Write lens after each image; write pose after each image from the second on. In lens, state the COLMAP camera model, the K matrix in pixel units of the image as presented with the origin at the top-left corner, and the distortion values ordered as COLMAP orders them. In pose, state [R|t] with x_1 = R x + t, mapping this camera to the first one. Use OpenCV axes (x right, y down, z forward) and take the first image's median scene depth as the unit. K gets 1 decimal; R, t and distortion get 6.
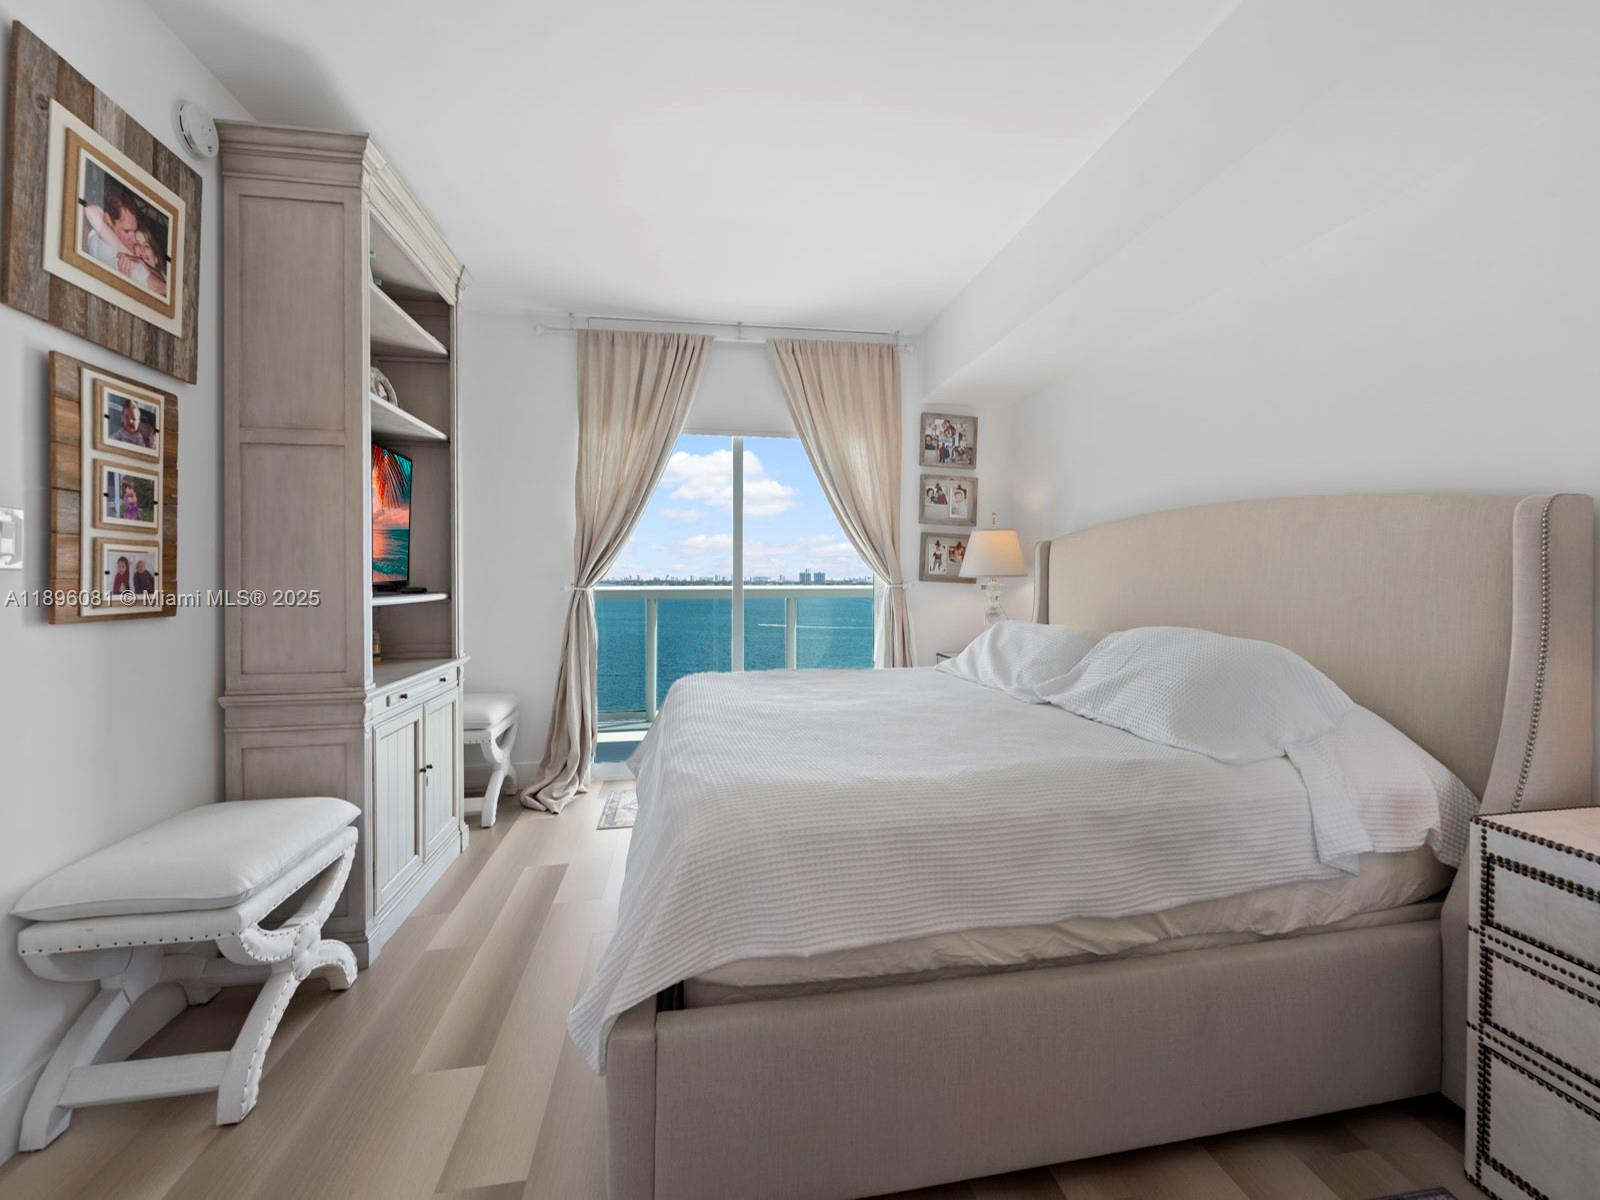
lens RADIAL K [[664.6, 0, 796.0], [0, 664.6, 577.6], [0, 0, 1]] dist [0.001354, -0.000121]
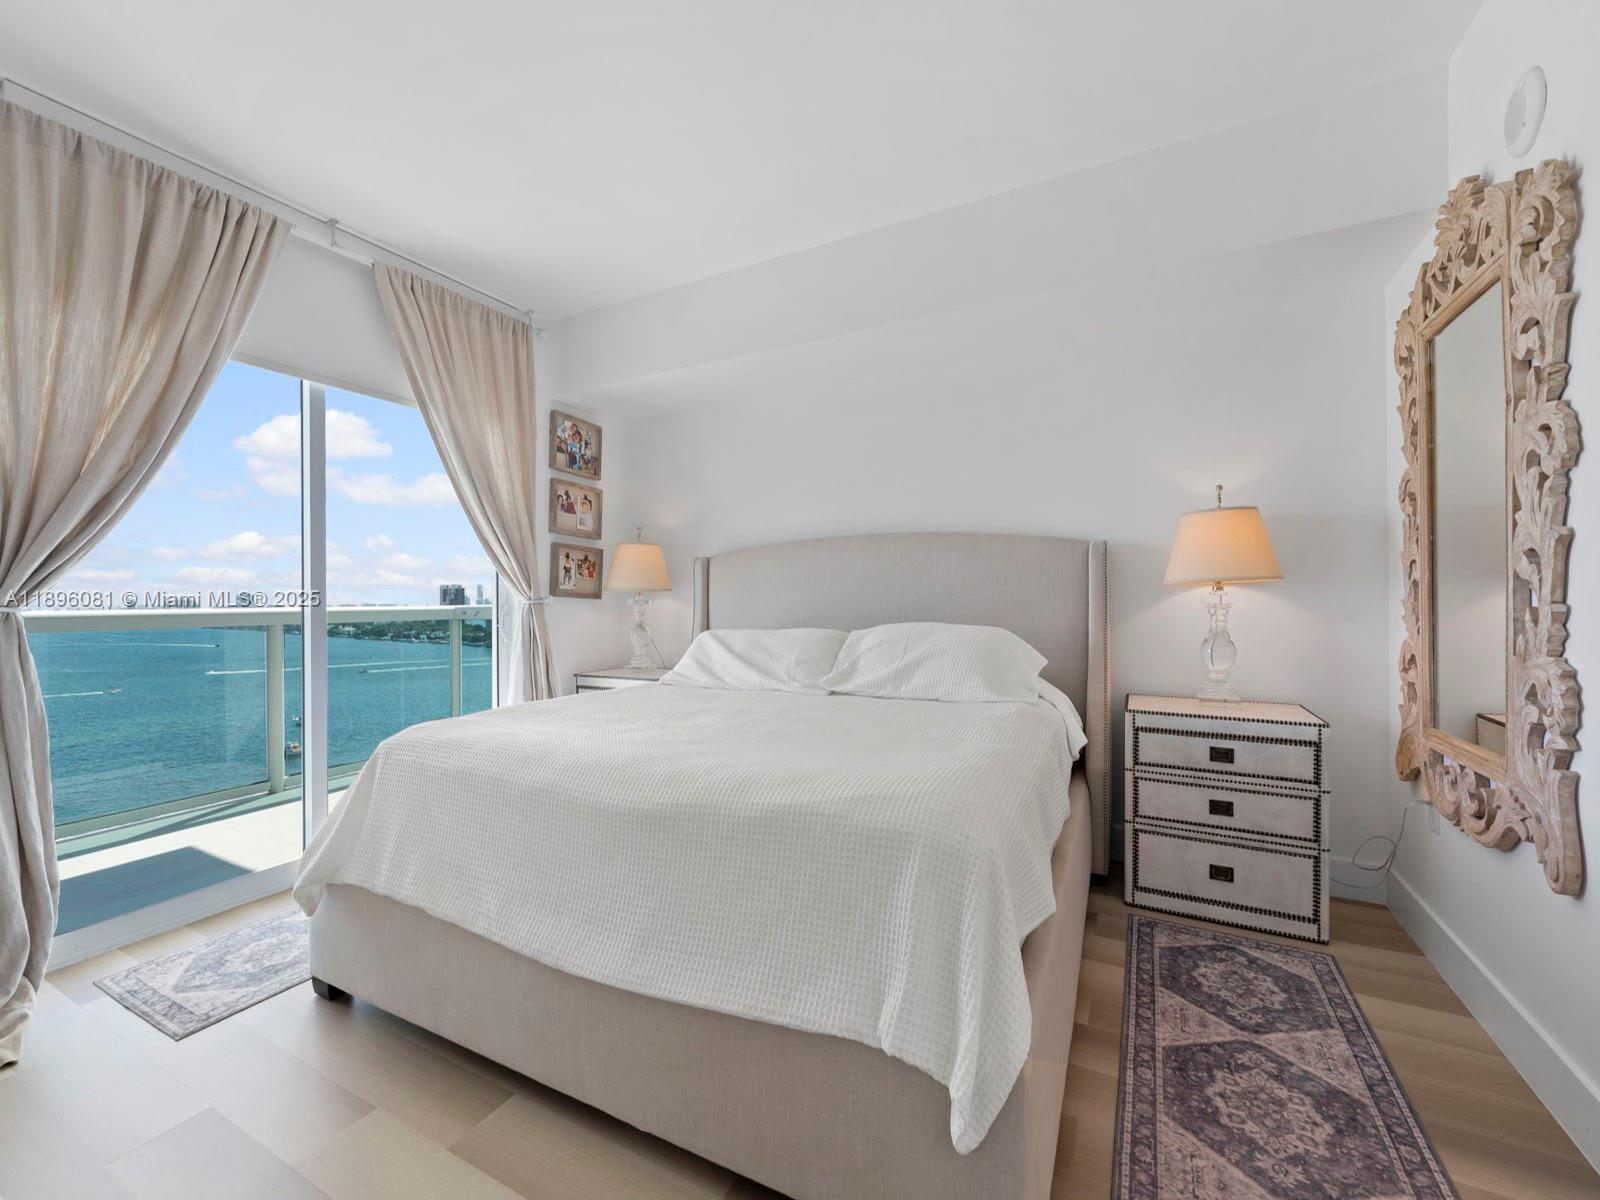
lens RADIAL K [[656.4, 0, 797.2], [0, 656.4, 603.8], [0, 0, 1]] dist [-0.002513, -0.000448]
pose [[0.610137, -0.007239, 0.792263, -0.322129], [0.009081, 0.999956, 0.002143, 0.016885], [-0.792244, 0.005886, 0.610176, 0.197555]]
